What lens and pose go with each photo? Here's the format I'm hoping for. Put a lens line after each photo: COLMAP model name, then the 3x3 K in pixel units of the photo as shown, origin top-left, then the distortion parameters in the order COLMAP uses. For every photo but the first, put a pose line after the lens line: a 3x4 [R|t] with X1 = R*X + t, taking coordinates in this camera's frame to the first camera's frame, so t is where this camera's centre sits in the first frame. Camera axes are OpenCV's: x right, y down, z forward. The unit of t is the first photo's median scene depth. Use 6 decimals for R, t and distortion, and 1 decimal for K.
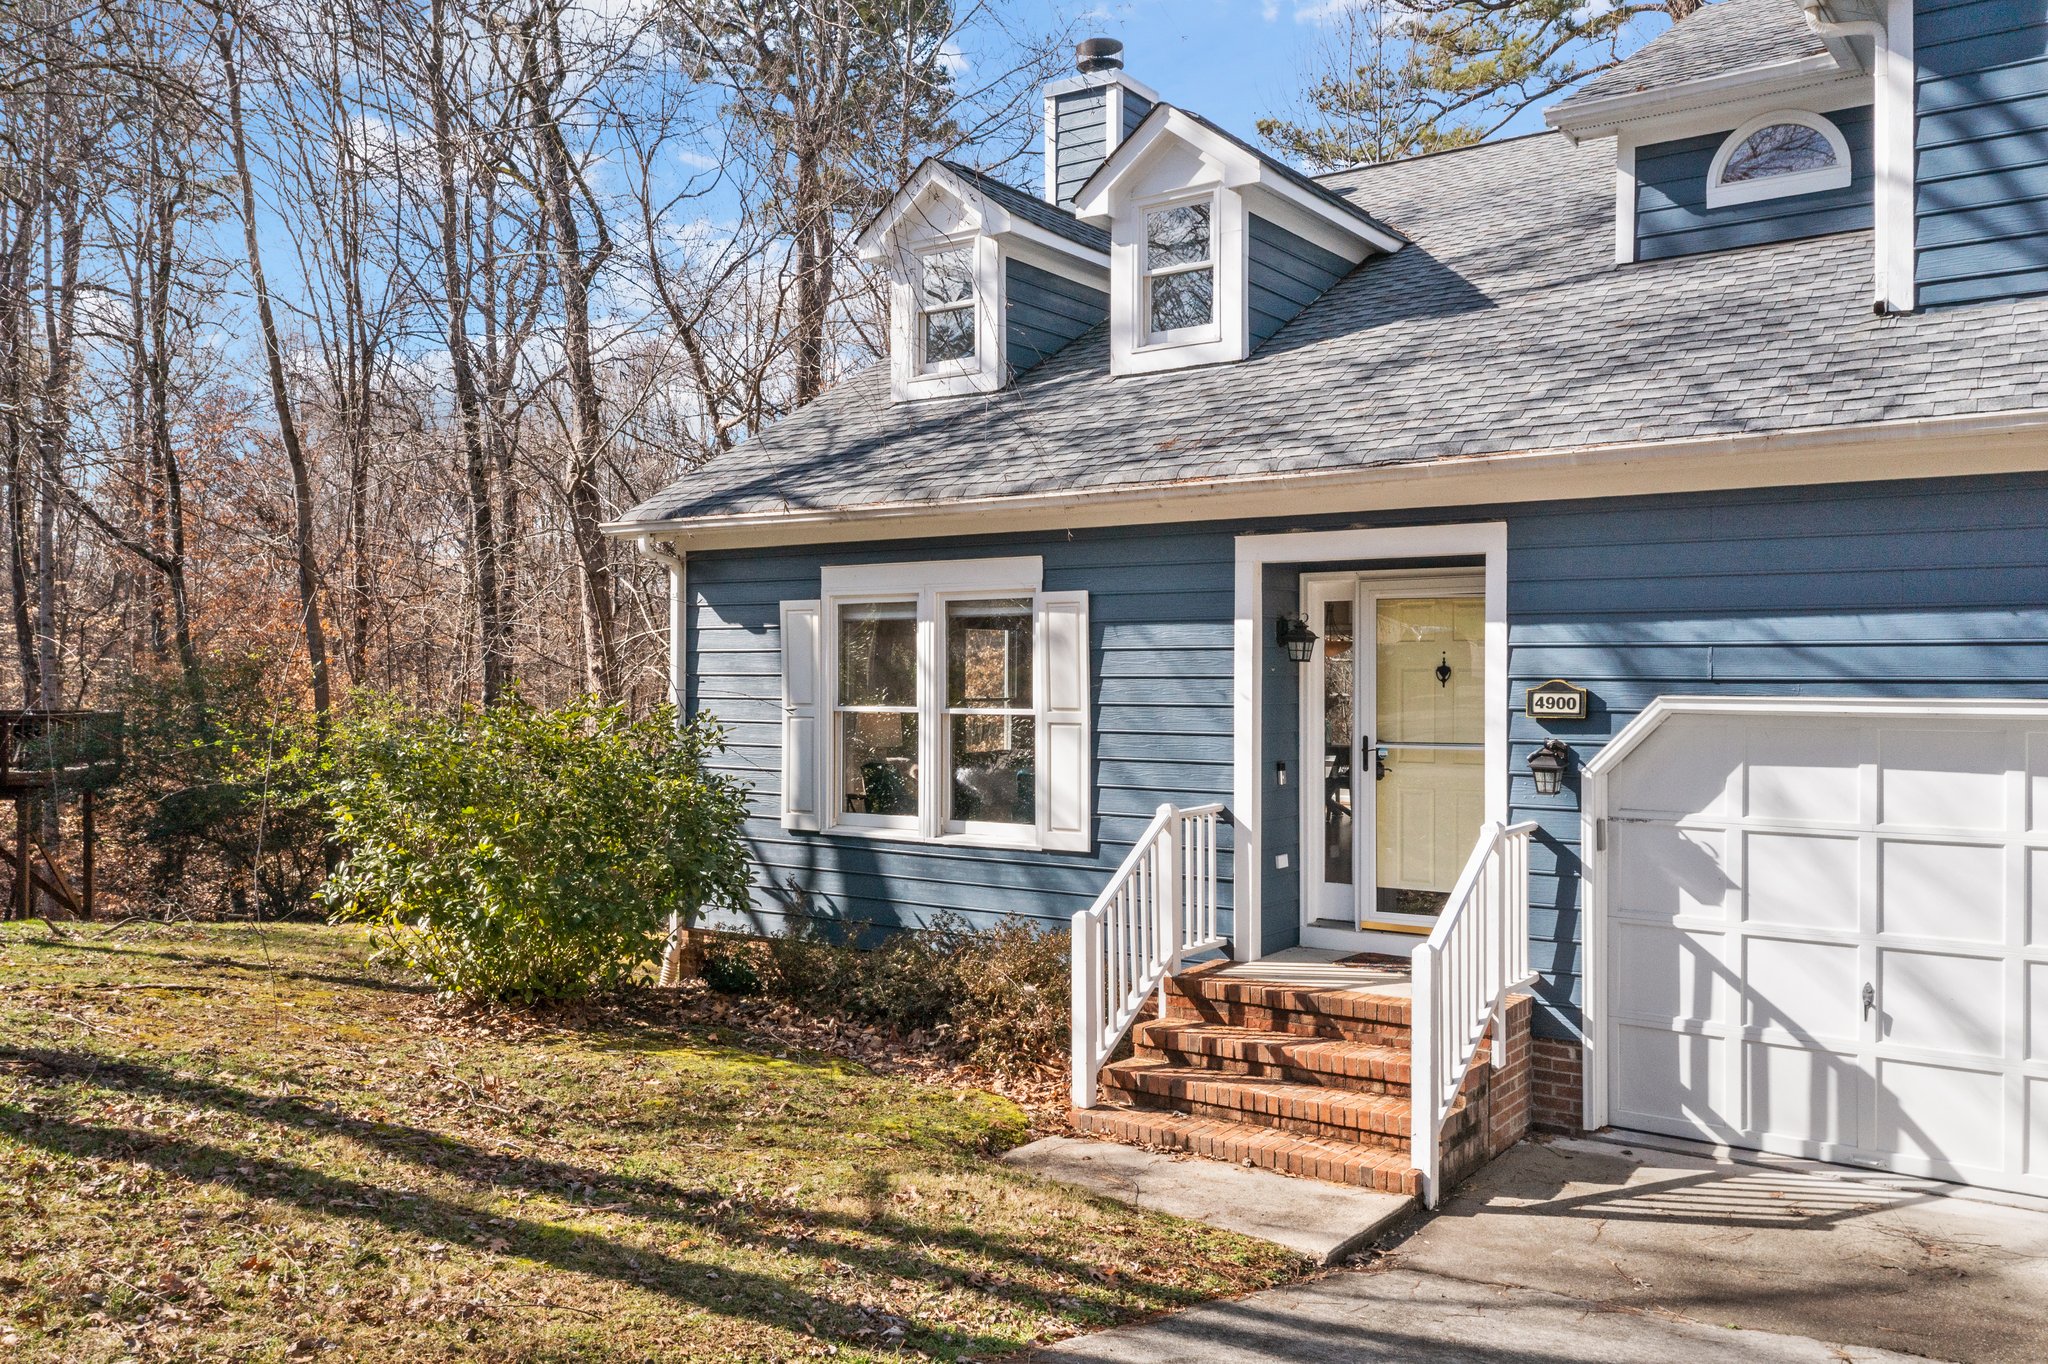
lens RADIAL K [[1620.1, 0, 1024.0], [0, 1620.1, 682.0], [0, 0, 1]] dist [-0.007627, 0.000908]
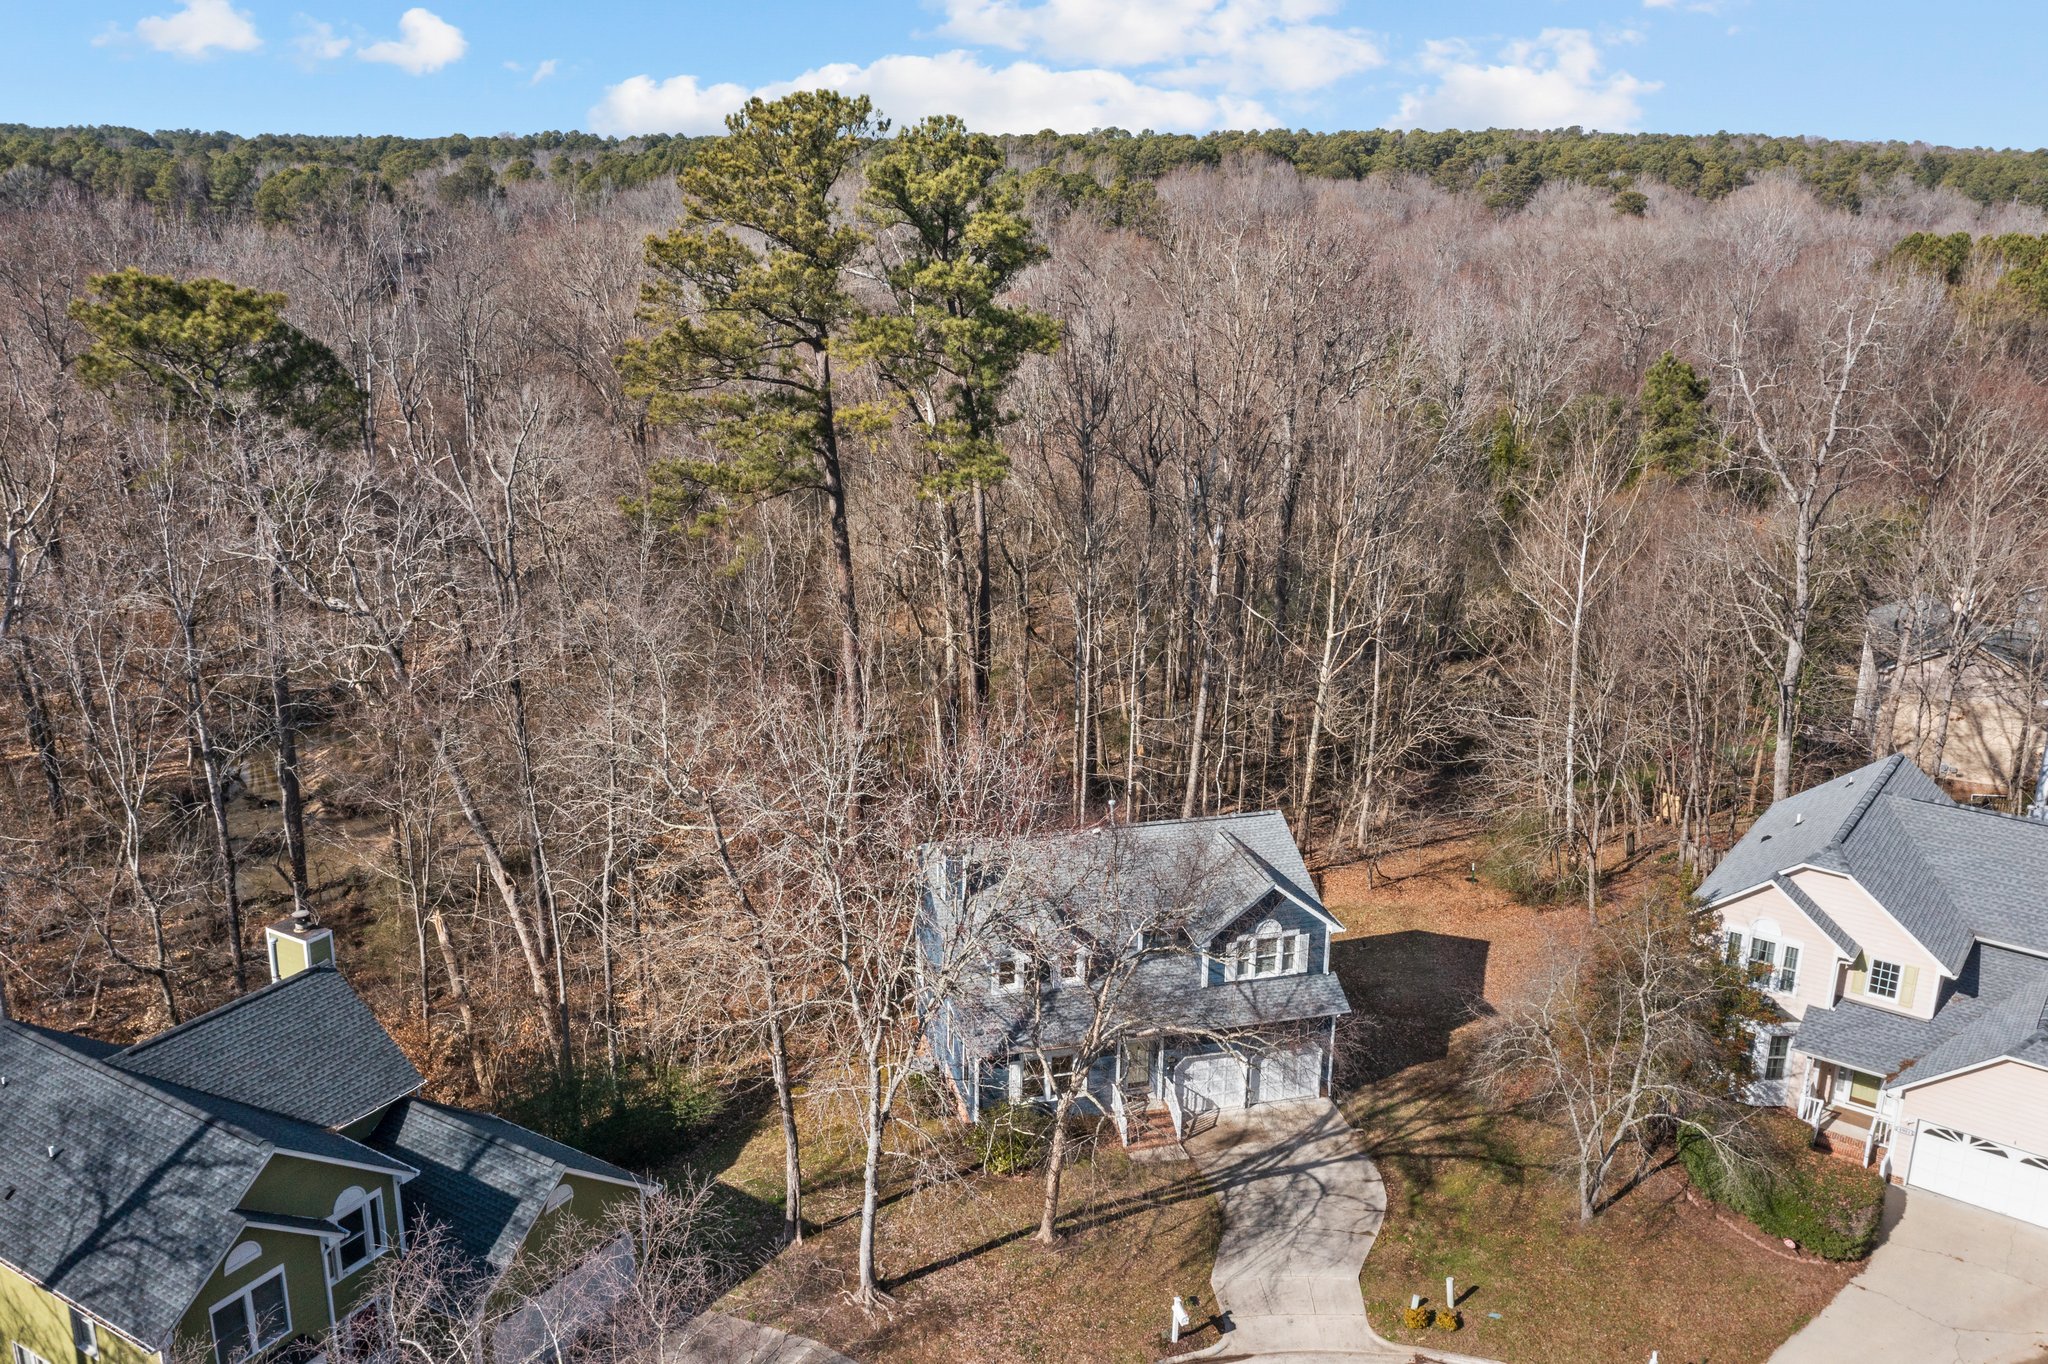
lens RADIAL K [[1652.7, 0, 1024.0], [0, 1652.7, 682.0], [0, 0, 1]] dist [-0.002673, 0.002377]
pose [[0.644320, -0.222901, 0.731552, -3.889924], [-0.004916, 0.955354, 0.295422, -2.891473], [-0.764741, -0.193942, 0.614458, -1.977253]]
